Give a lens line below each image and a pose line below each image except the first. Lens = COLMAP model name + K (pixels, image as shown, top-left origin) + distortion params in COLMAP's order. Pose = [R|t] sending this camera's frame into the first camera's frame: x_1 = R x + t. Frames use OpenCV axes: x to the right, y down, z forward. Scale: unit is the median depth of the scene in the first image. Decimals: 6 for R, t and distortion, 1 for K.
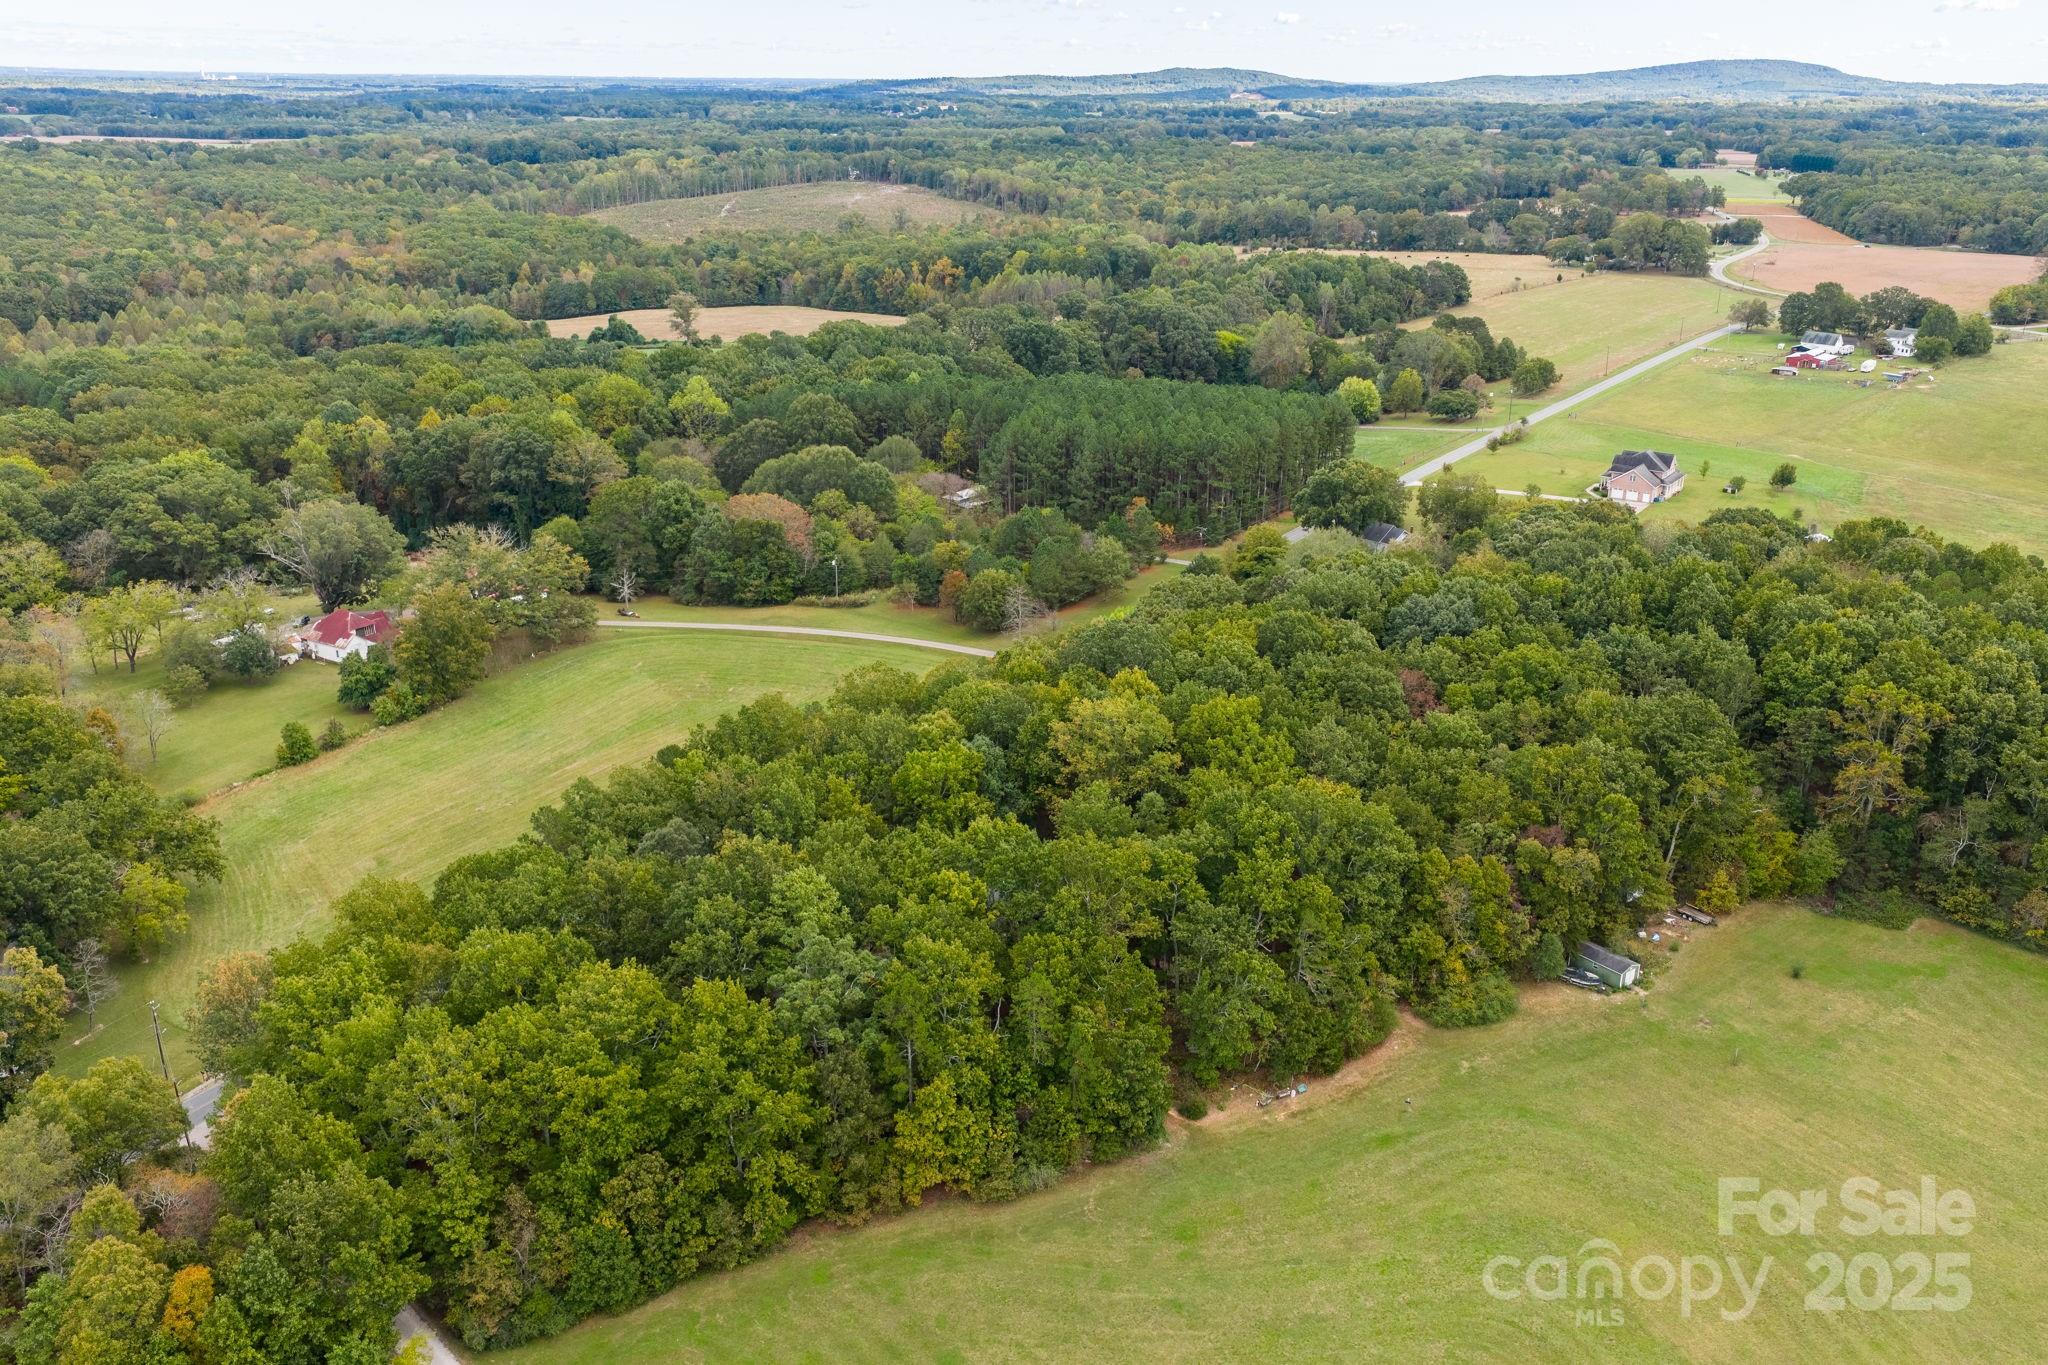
lens RADIAL K [[1673.4, 0, 1022.3], [0, 1673.4, 688.1], [0, 0, 1]] dist [0.044039, -0.068063]
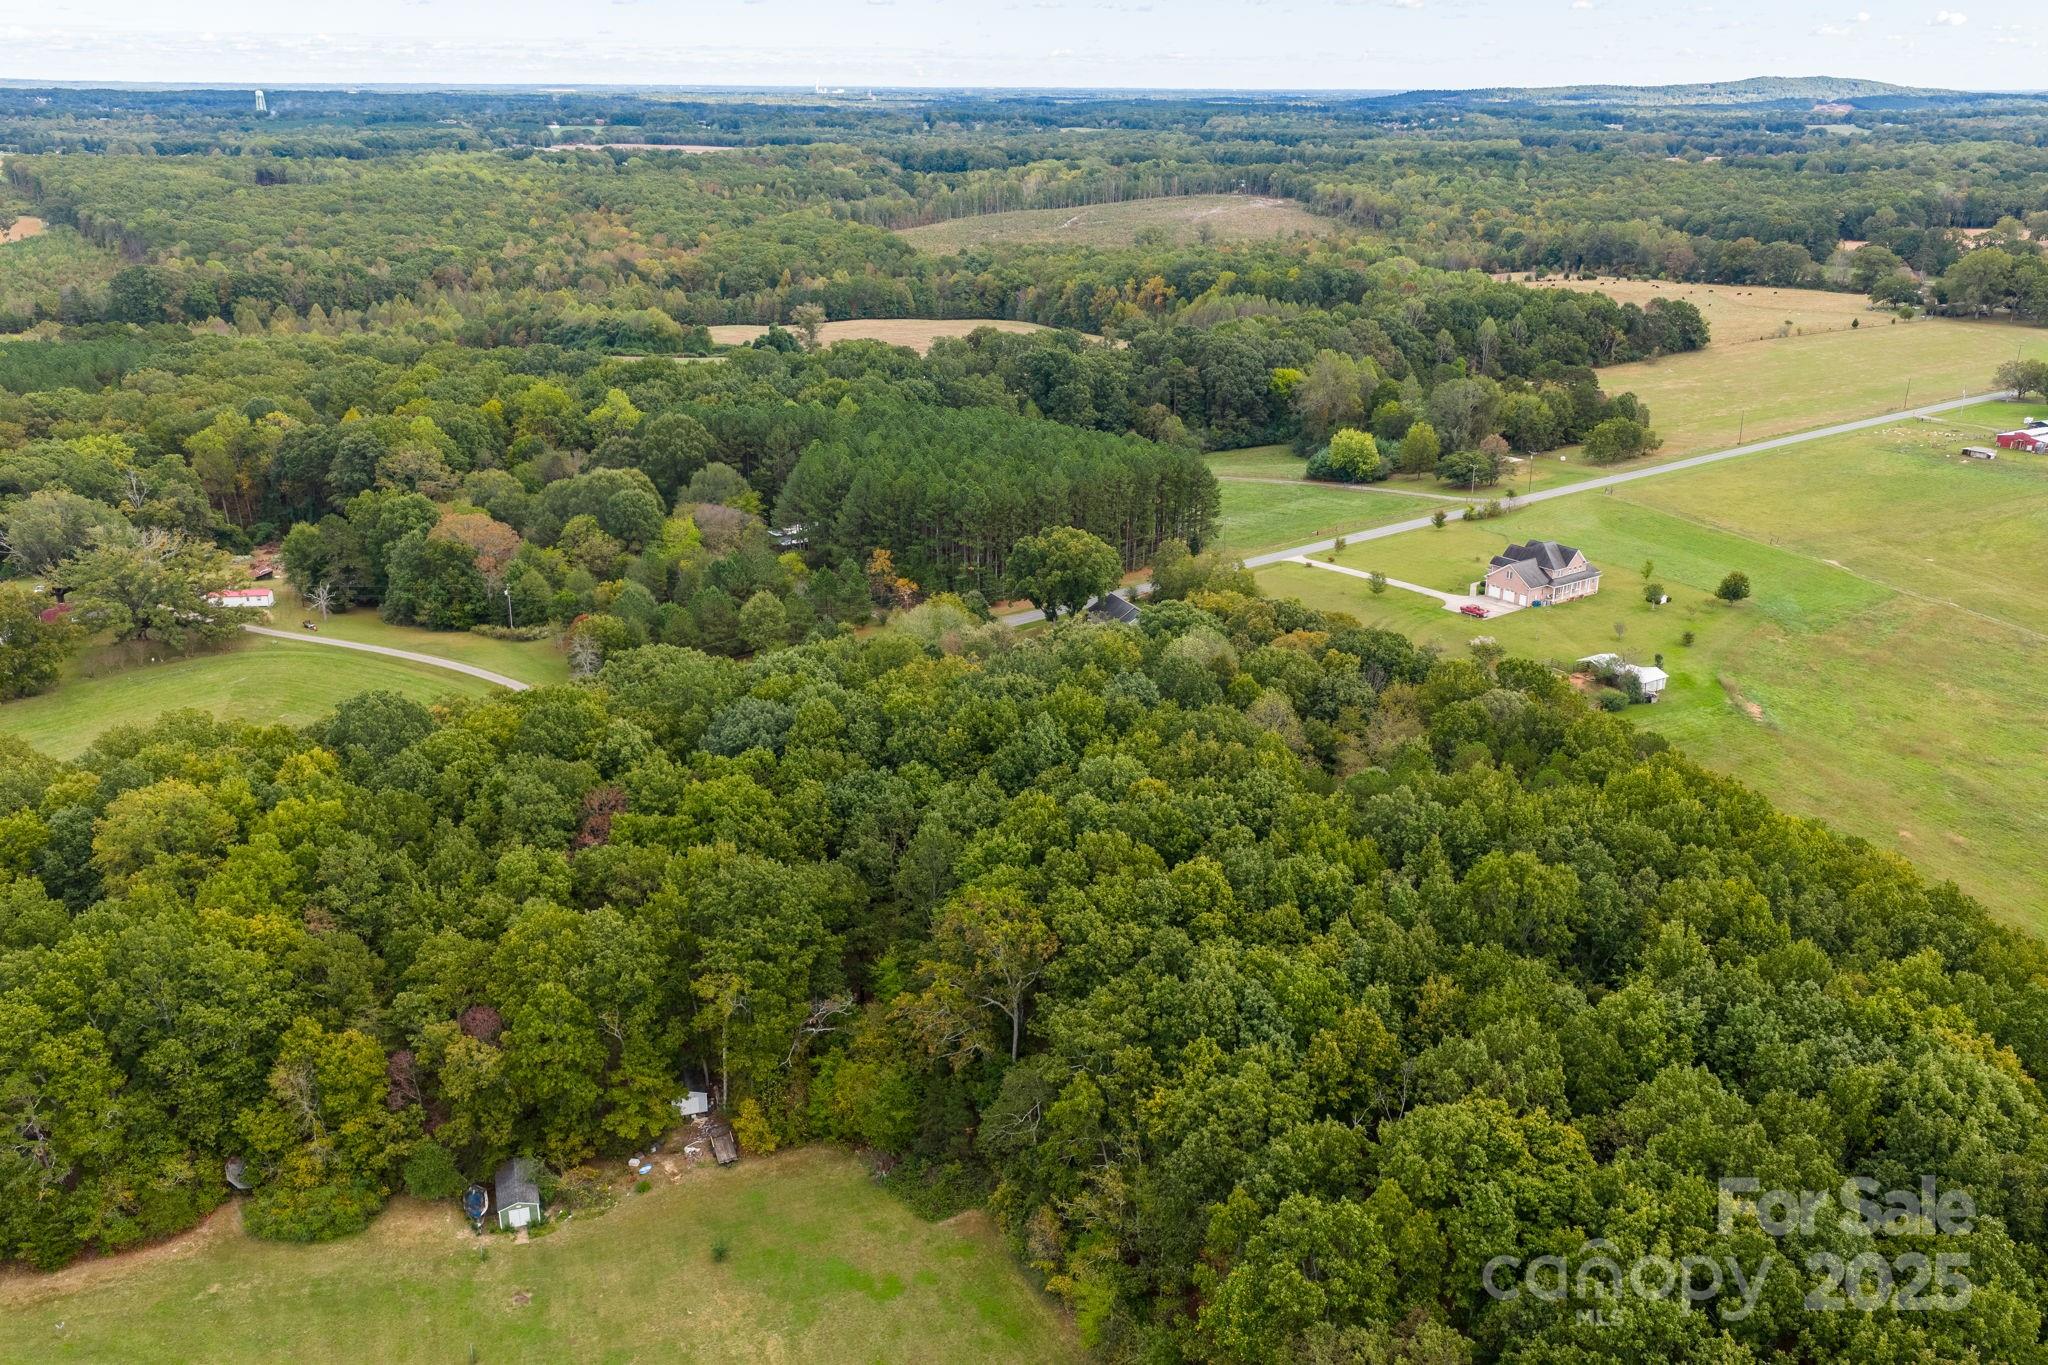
lens RADIAL K [[1673.4, 0, 1024.4], [0, 1673.4, 686.9], [0, 0, 1]] dist [0.044039, -0.068063]
pose [[0.947895, 0.105480, -0.300614, 0.381448], [-0.107499, 0.994156, 0.009867, -0.052094], [0.299898, 0.022963, 0.953695, 0.148854]]
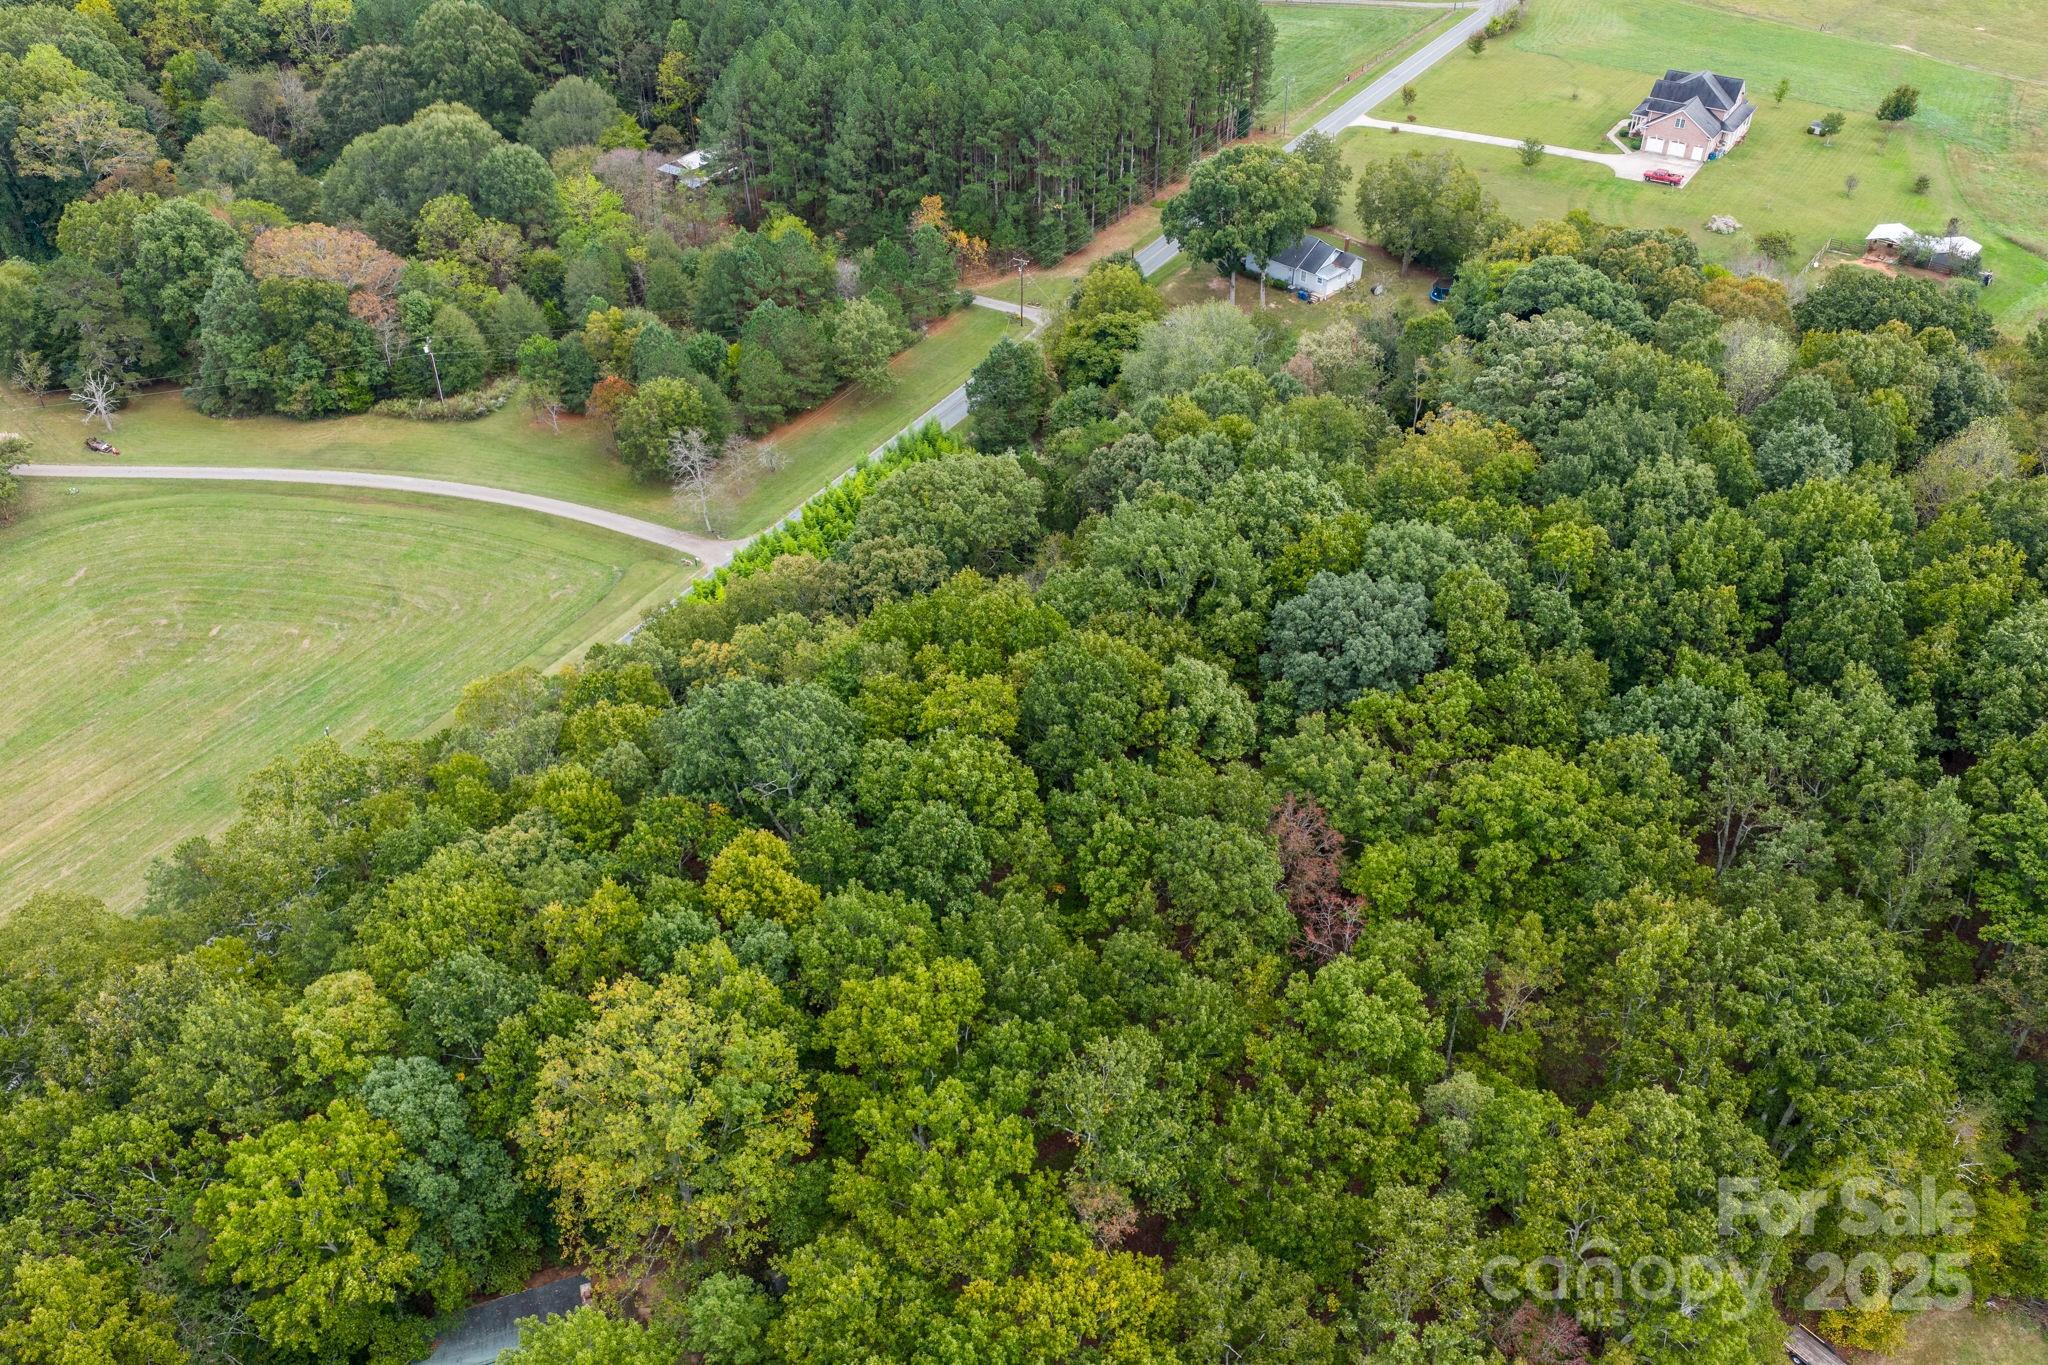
lens RADIAL K [[1673.4, 0, 1024.4], [0, 1673.4, 680.3], [0, 0, 1]] dist [0.044039, -0.068063]
pose [[0.999231, -0.031432, 0.023431, 0.076929], [0.023102, 0.954956, 0.295845, -0.114542], [-0.031674, -0.295077, 0.954948, 0.294006]]
